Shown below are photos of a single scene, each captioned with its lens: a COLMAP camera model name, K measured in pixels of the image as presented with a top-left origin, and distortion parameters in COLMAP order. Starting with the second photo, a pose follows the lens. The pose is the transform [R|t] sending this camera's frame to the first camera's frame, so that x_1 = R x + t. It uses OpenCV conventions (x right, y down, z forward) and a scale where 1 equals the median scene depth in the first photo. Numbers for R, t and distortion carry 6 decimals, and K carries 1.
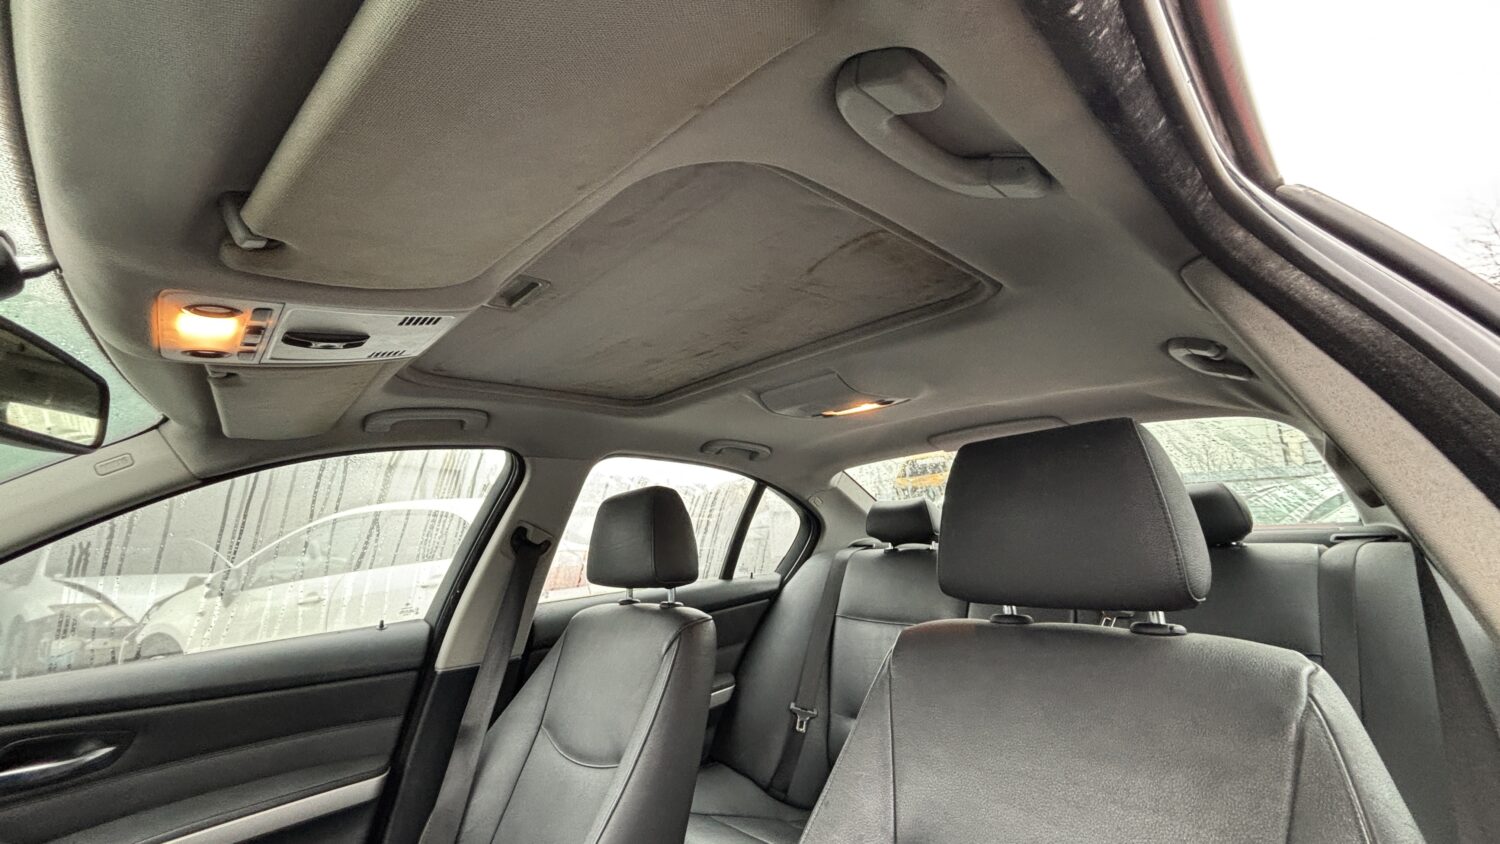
lens RADIAL K [[601.5, 0, 750.0], [0, 601.5, 422.0], [0, 0, 1]] dist [-0.003218, -0.000419]
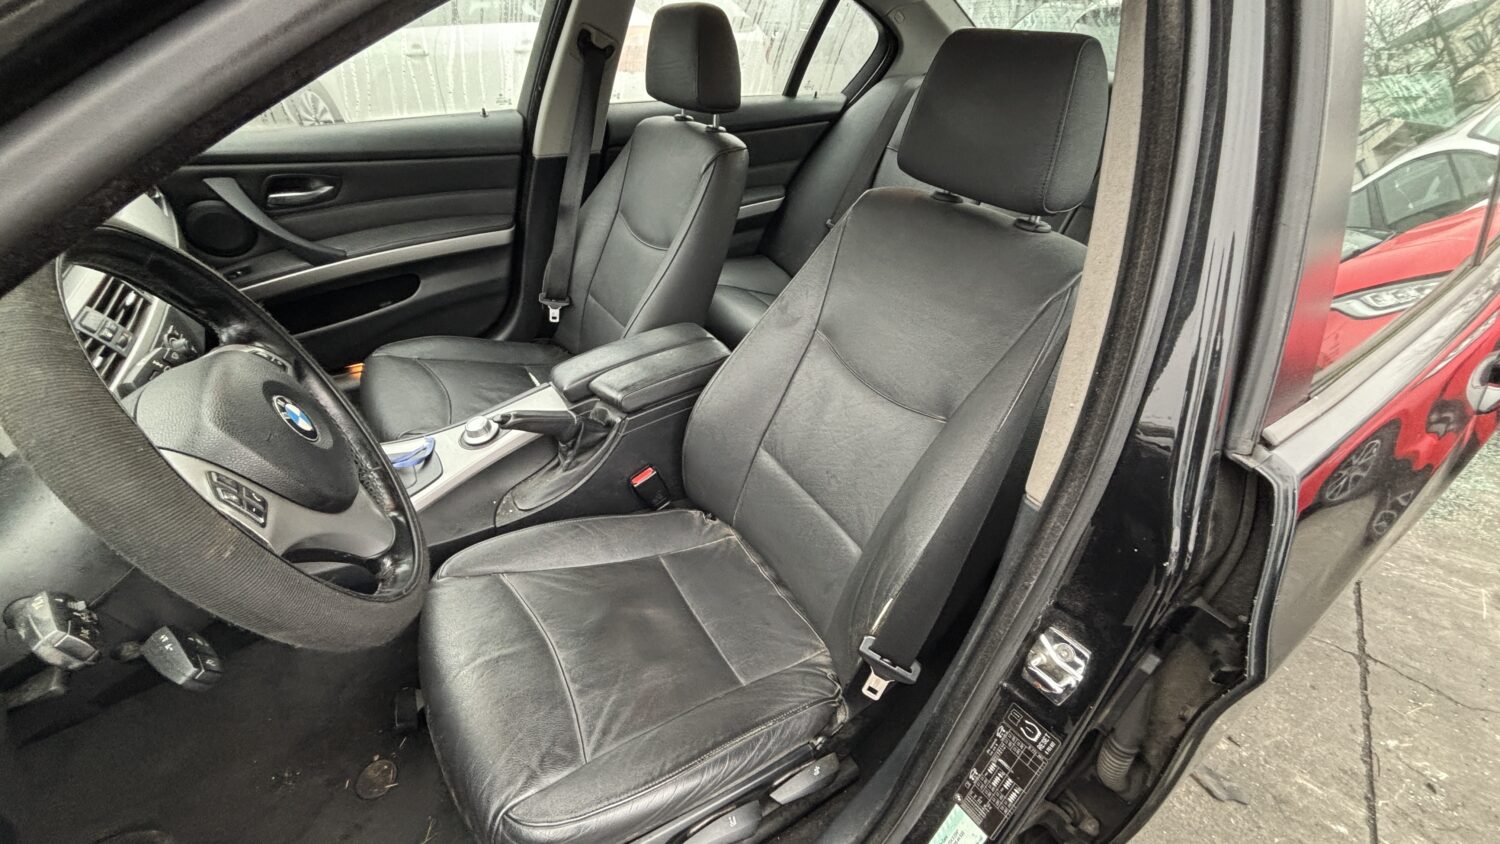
lens RADIAL K [[601.5, 0, 750.0], [0, 601.5, 422.0], [0, 0, 1]] dist [-0.003218, -0.000419]
pose [[0.979514, 0.180649, -0.088983, 0.124286], [-0.062022, 0.691028, 0.720163, -0.127936], [0.191587, -0.699890, 0.688076, -0.156459]]
